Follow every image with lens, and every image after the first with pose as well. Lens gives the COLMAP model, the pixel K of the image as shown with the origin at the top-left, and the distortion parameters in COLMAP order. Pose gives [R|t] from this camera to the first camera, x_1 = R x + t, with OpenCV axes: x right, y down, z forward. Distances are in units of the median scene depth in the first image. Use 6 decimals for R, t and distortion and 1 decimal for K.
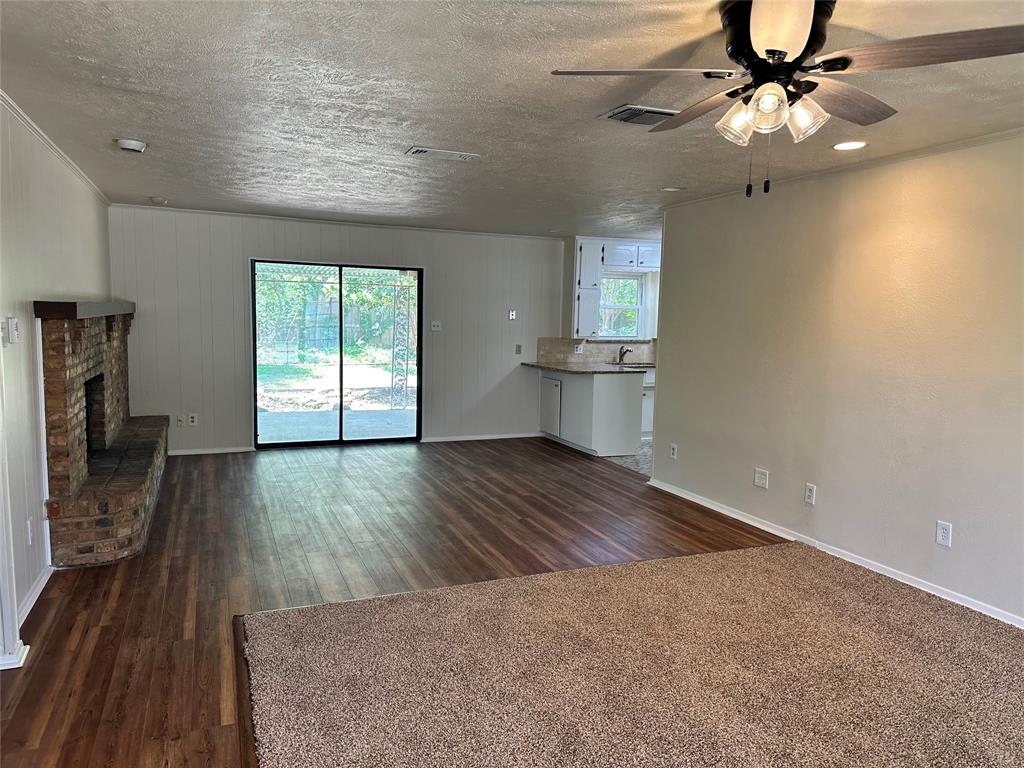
lens RADIAL K [[712.4, 0, 515.1], [0, 712.4, 401.1], [0, 0, 1]] dist [0.044710, -0.051884]
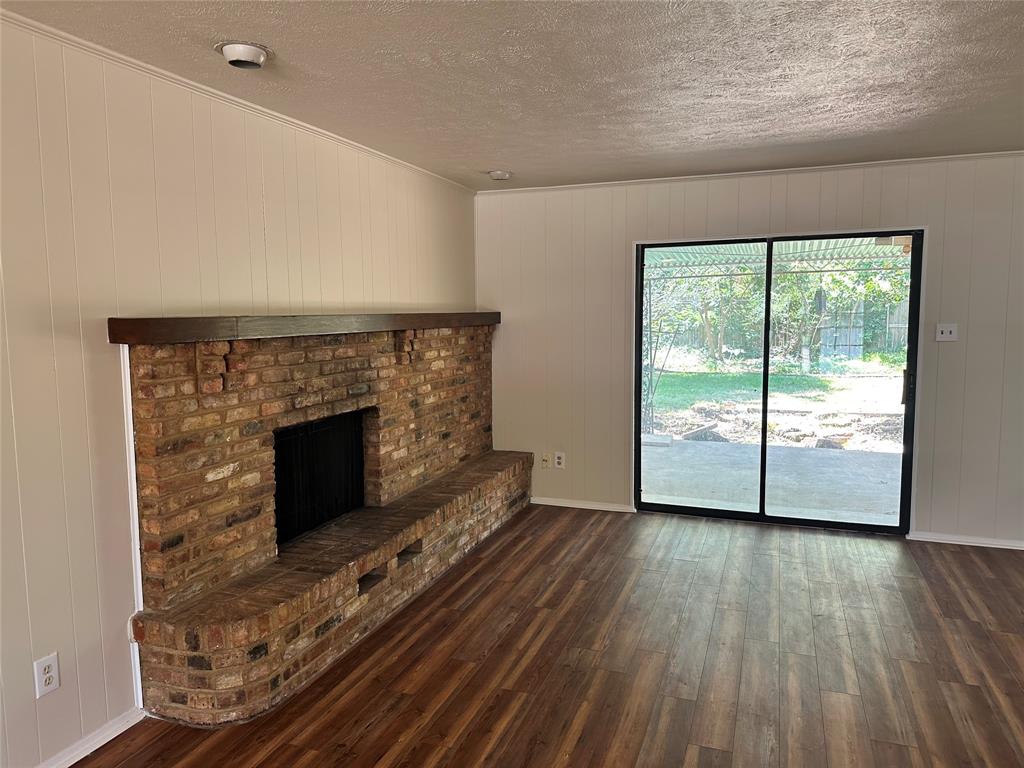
lens RADIAL K [[702.3, 0, 512.0], [0, 702.3, 384.0], [0, 0, 1]] dist [0.080867, -0.105834]
pose [[0.722374, 0.036637, -0.690532, 0.027358], [-0.053410, 0.998568, -0.002892, -0.046326], [0.689437, 0.038970, 0.723296, 0.376885]]
